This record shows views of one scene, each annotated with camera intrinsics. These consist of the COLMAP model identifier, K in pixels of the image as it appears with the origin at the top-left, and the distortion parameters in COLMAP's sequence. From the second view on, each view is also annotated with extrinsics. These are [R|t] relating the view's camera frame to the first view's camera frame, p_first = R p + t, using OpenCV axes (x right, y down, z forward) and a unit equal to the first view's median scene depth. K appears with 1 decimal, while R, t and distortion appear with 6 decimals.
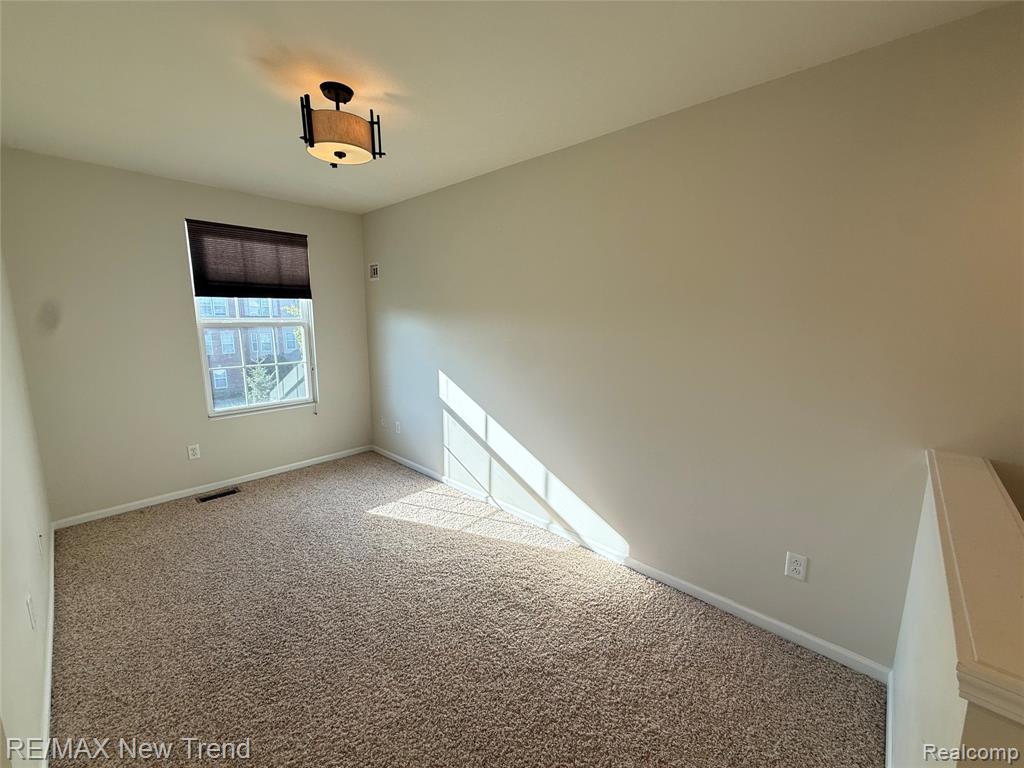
lens RADIAL K [[407.8, 0, 512.0], [0, 407.8, 384.0], [0, 0, 1]] dist [-0.008408, -0.000045]
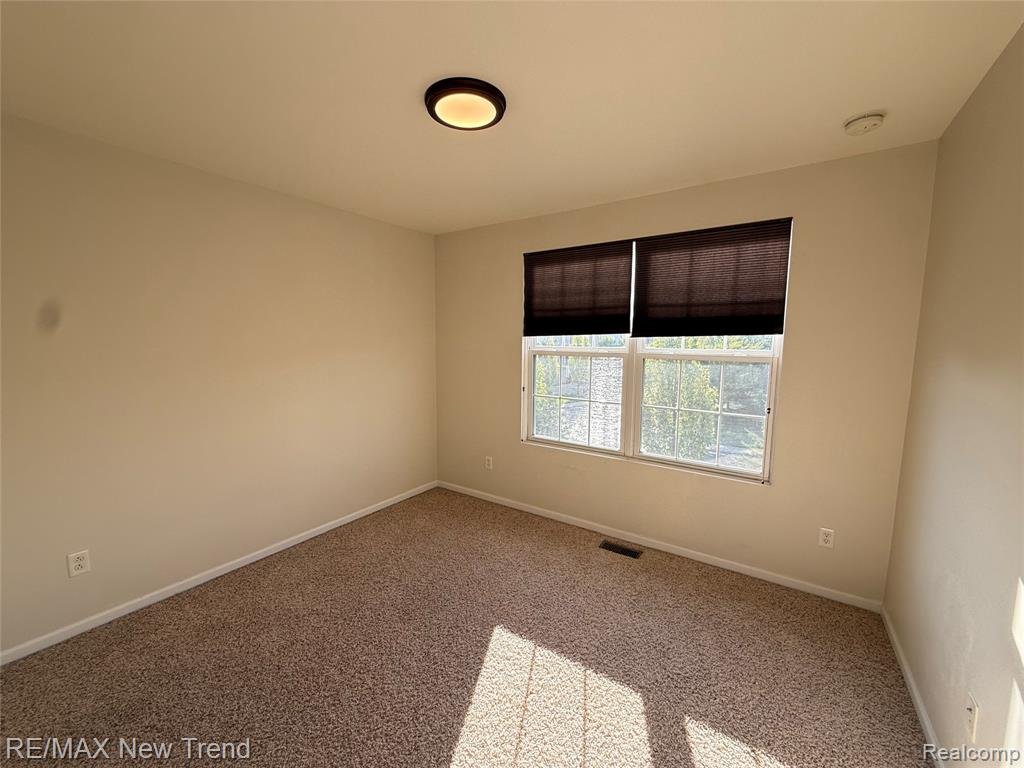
lens RADIAL K [[407.8, 0, 512.0], [0, 407.8, 384.0], [0, 0, 1]] dist [-0.008408, -0.000045]
pose [[0.120742, 0.096325, -0.987999, 0.098813], [-0.127289, 0.988567, 0.080825, -0.130961], [0.984489, 0.116003, 0.131623, 0.625755]]
